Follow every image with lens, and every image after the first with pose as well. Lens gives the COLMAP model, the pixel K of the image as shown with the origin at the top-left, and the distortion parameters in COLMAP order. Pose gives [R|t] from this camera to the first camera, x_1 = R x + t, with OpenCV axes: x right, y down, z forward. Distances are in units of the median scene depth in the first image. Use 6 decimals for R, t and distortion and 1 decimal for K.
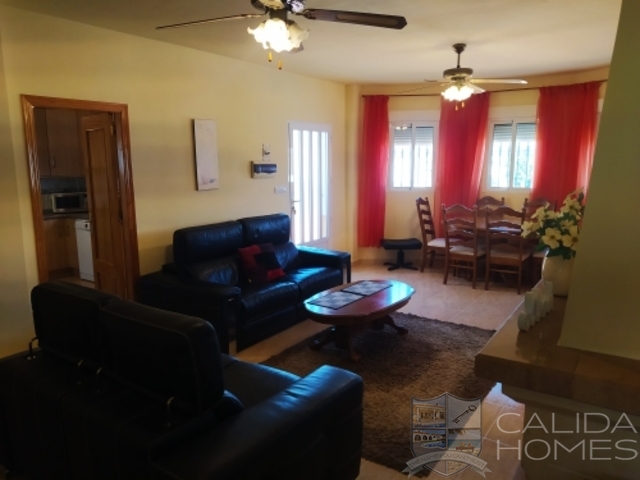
lens RADIAL K [[481.4, 0, 318.7], [0, 481.4, 238.8], [0, 0, 1]] dist [0.049051, -0.039238]
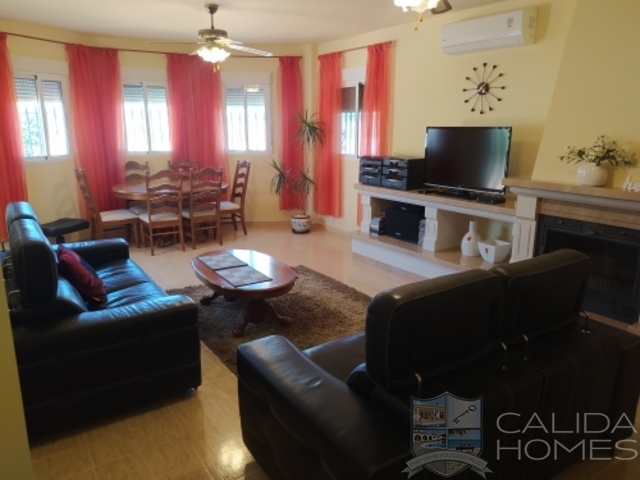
lens RADIAL K [[481.4, 0, 322.9], [0, 481.4, 248.8], [0, 0, 1]] dist [0.049051, -0.039238]
pose [[0.362592, -0.233971, 0.902100, -0.556898], [0.151469, 0.969897, 0.190673, -0.059400], [-0.919556, 0.067504, 0.387117, 0.375160]]
